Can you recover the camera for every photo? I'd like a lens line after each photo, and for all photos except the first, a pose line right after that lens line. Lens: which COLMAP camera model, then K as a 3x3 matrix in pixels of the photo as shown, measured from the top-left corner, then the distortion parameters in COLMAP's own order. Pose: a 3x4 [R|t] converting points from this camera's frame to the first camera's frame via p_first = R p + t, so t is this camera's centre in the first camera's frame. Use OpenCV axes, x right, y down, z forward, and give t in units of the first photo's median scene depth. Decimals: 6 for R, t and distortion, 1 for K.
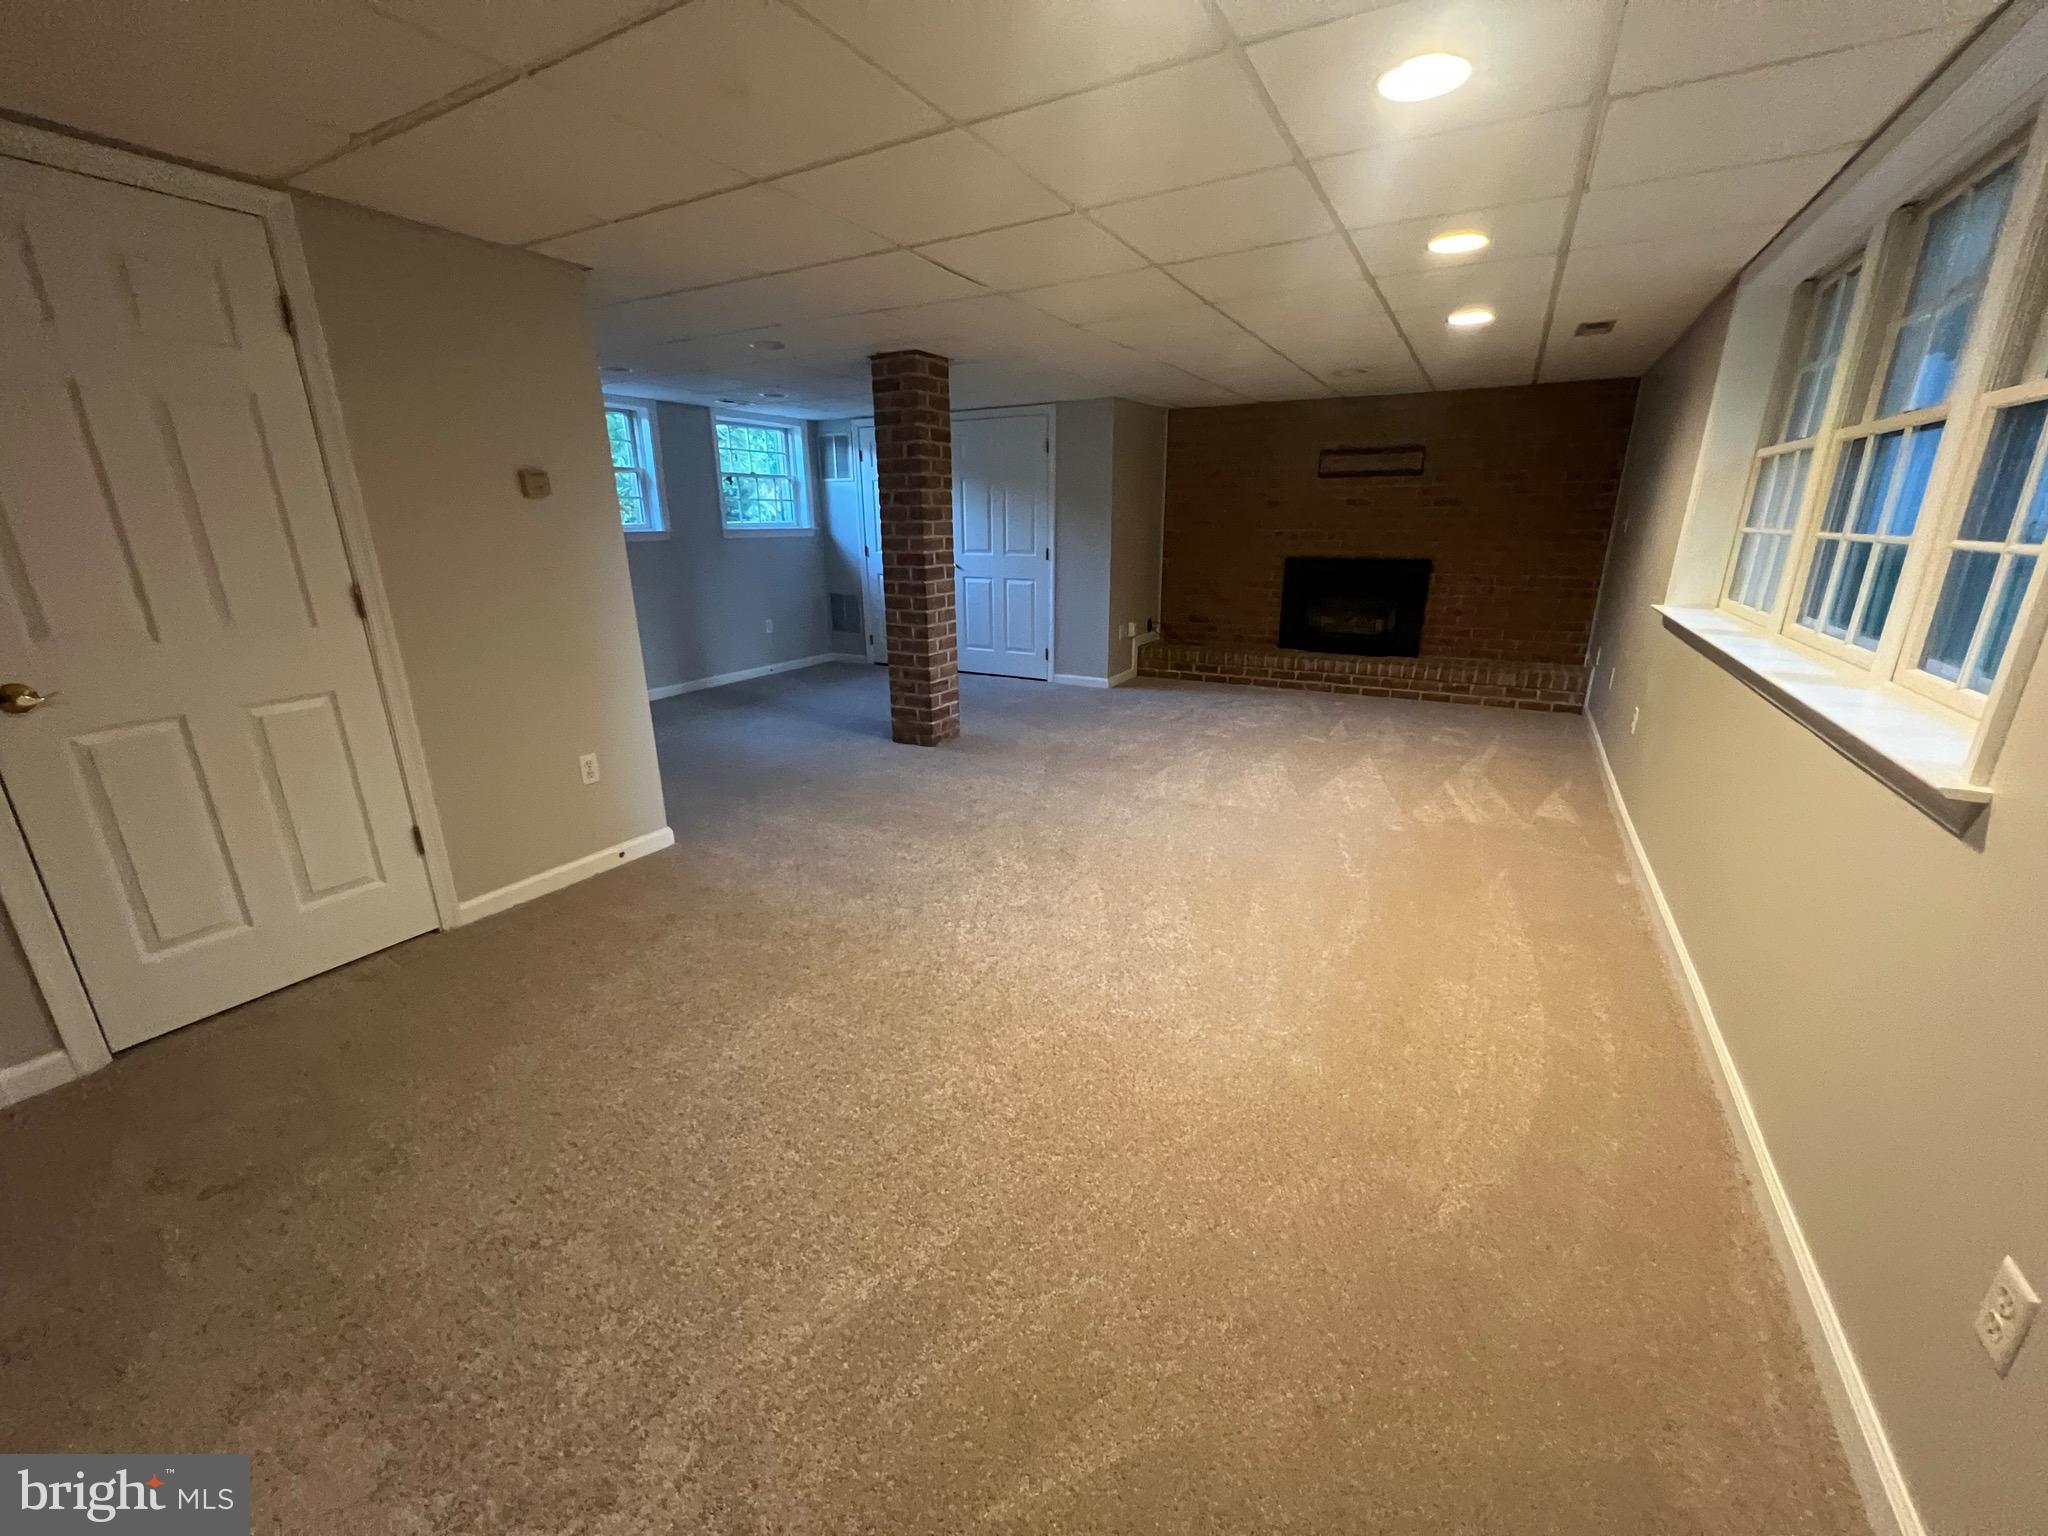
lens RADIAL K [[819.6, 0, 1016.5], [0, 819.6, 772.1], [0, 0, 1]] dist [0.004582, 0.000000]
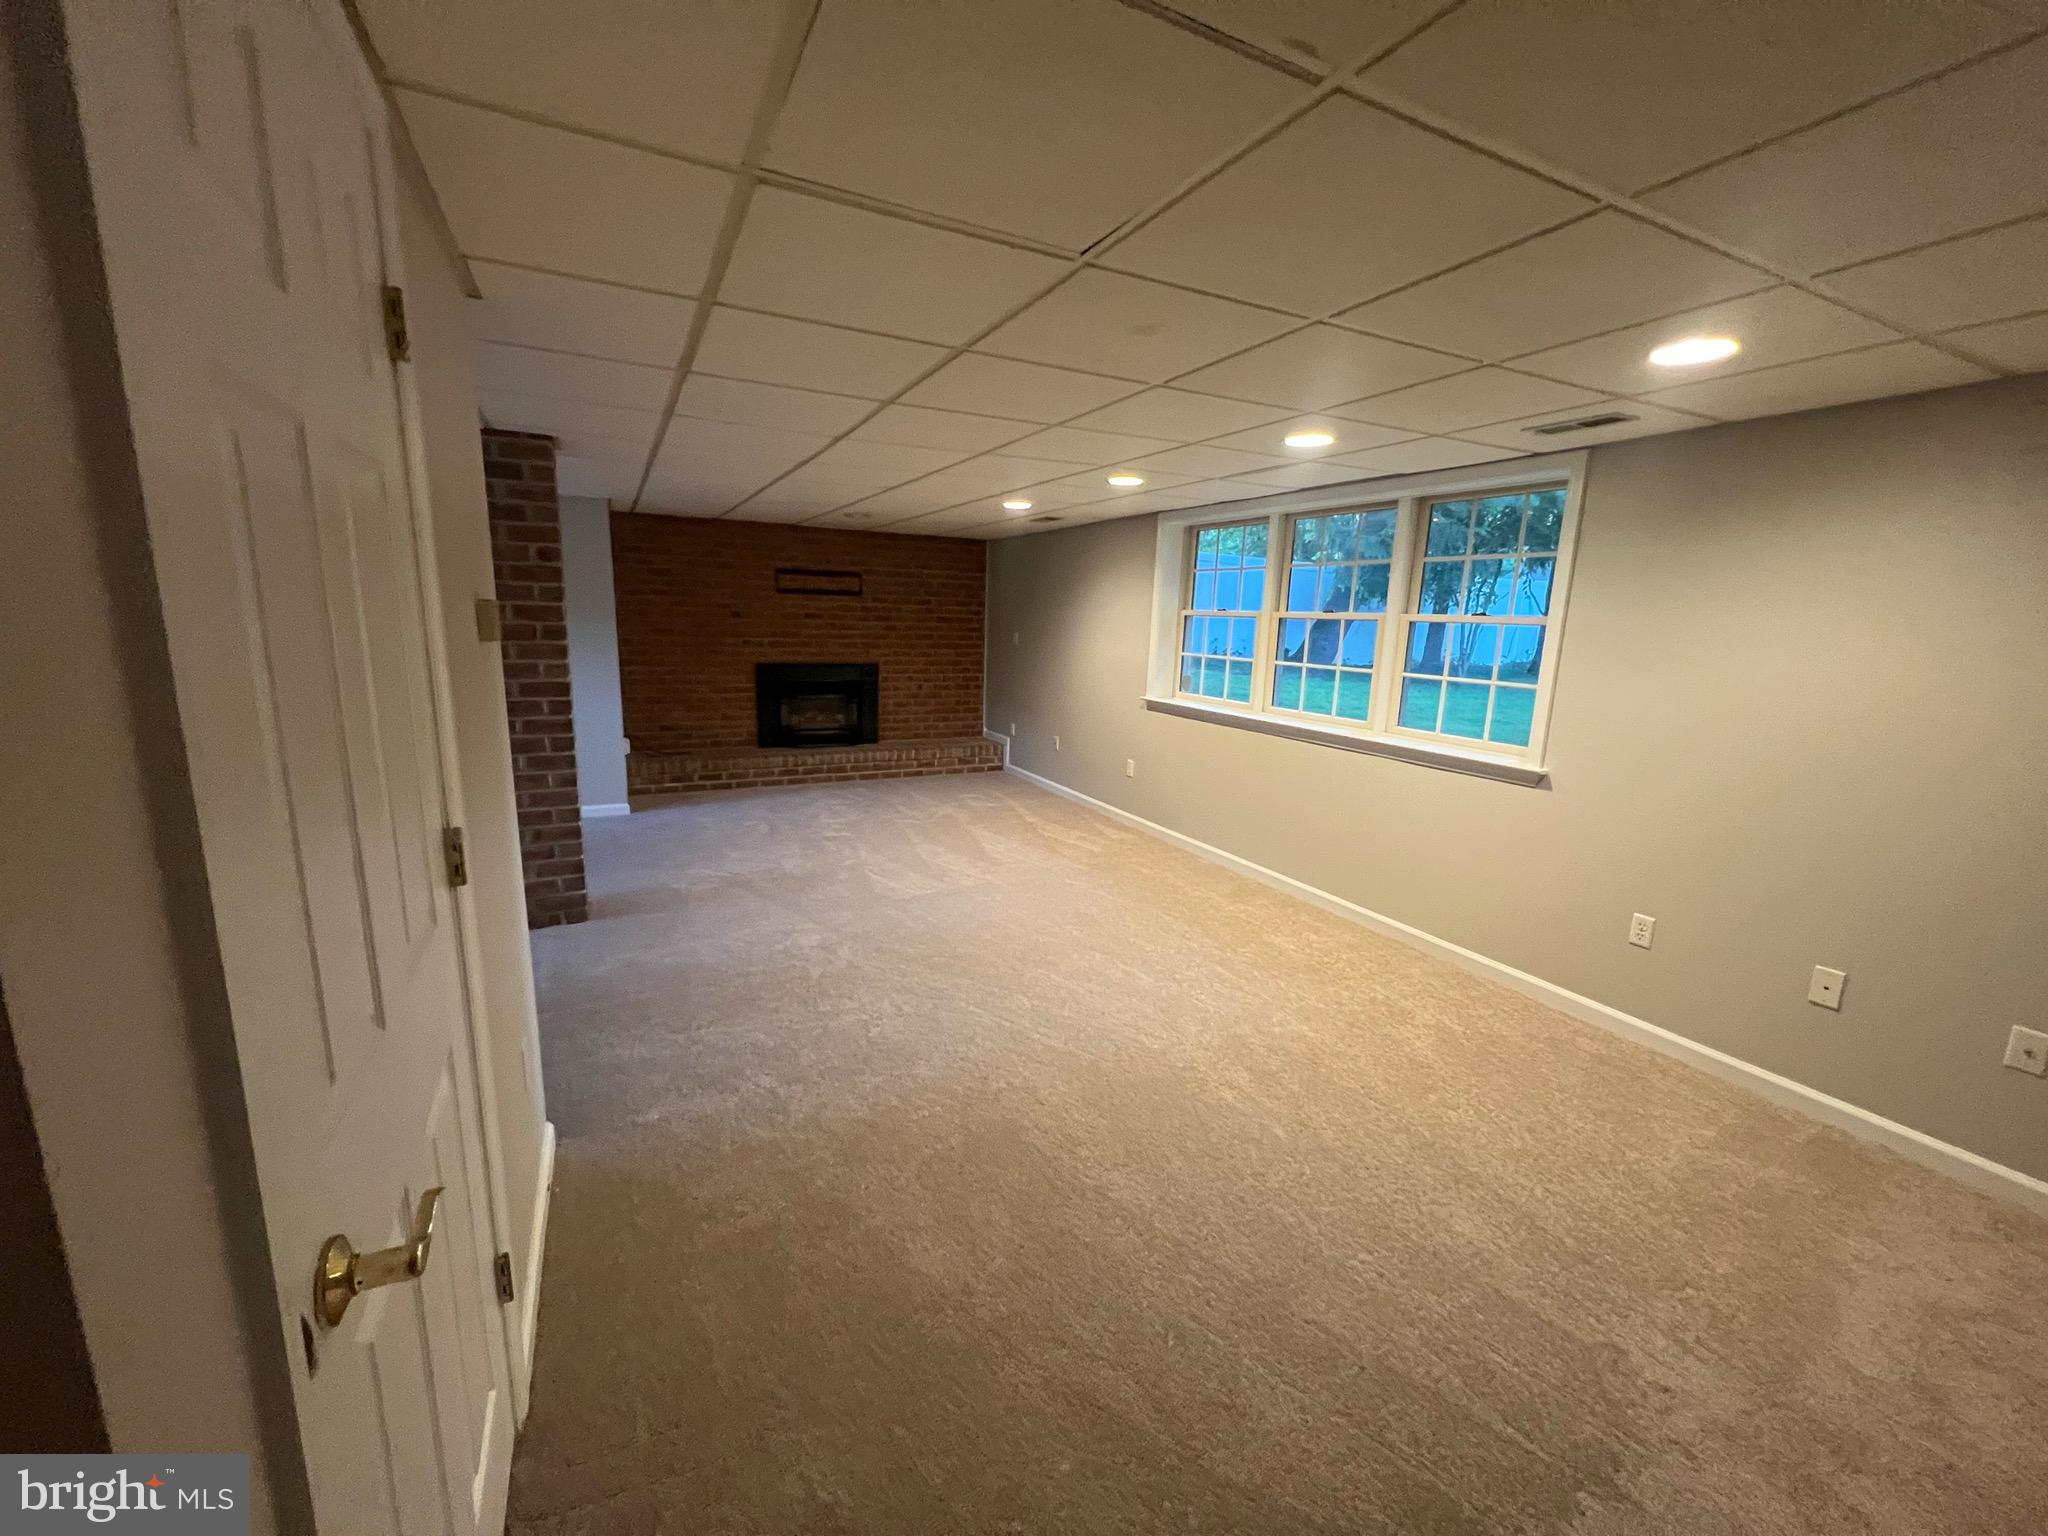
lens RADIAL K [[819.6, 0, 1014.2], [0, 819.6, 774.9], [0, 0, 1]] dist [0.004582, 0.000000]
pose [[0.560746, -0.137873, 0.816428, -0.426048], [0.215079, 0.976446, 0.017174, -0.079380], [-0.799565, 0.165967, 0.577192, 0.170417]]
